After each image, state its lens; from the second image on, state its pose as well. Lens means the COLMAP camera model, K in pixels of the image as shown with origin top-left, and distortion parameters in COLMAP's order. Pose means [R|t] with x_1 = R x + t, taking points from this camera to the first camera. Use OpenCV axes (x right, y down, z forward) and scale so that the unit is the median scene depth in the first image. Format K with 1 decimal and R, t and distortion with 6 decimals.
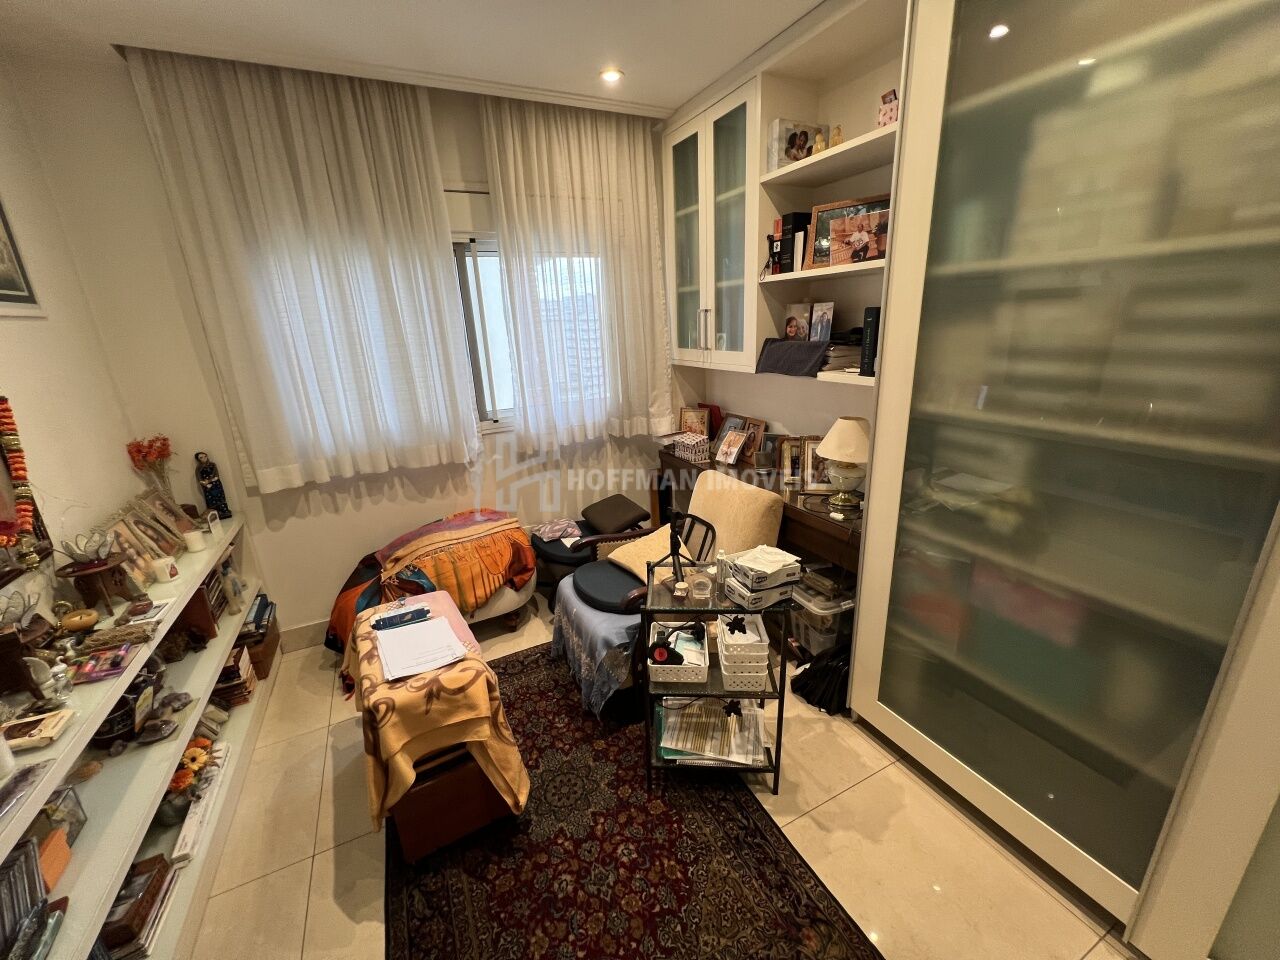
lens RADIAL K [[508.6, 0, 638.6], [0, 508.6, 477.2], [0, 0, 1]] dist [-0.000446, -0.000157]
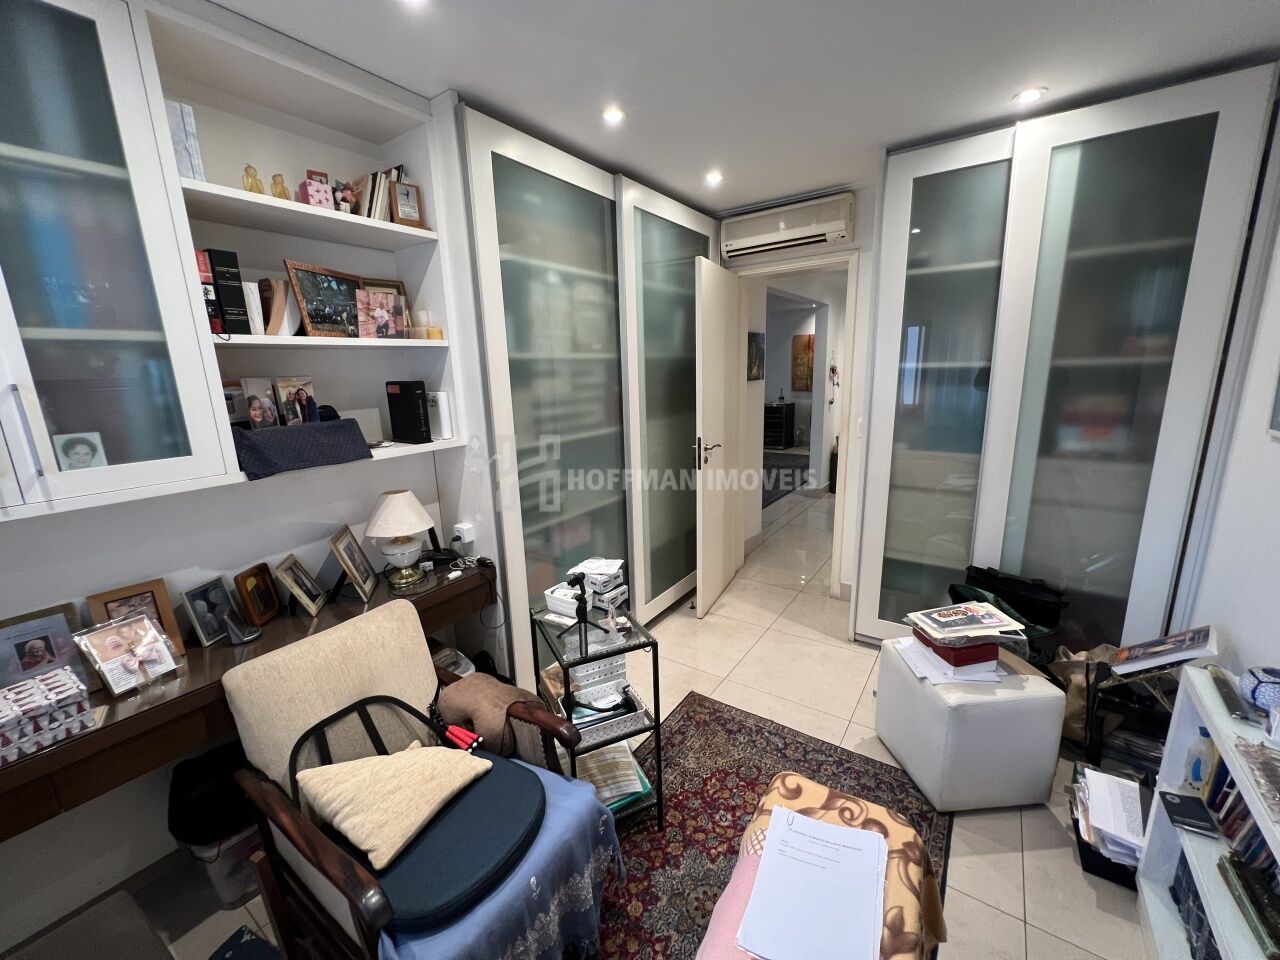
lens RADIAL K [[508.6, 0, 640.2], [0, 508.6, 484.1], [0, 0, 1]] dist [-0.000446, -0.000157]
pose [[-0.477312, -0.127863, 0.869381, -0.740189], [0.316968, 0.897699, 0.306052, -0.318475], [-0.819576, 0.421648, -0.387954, 1.125945]]
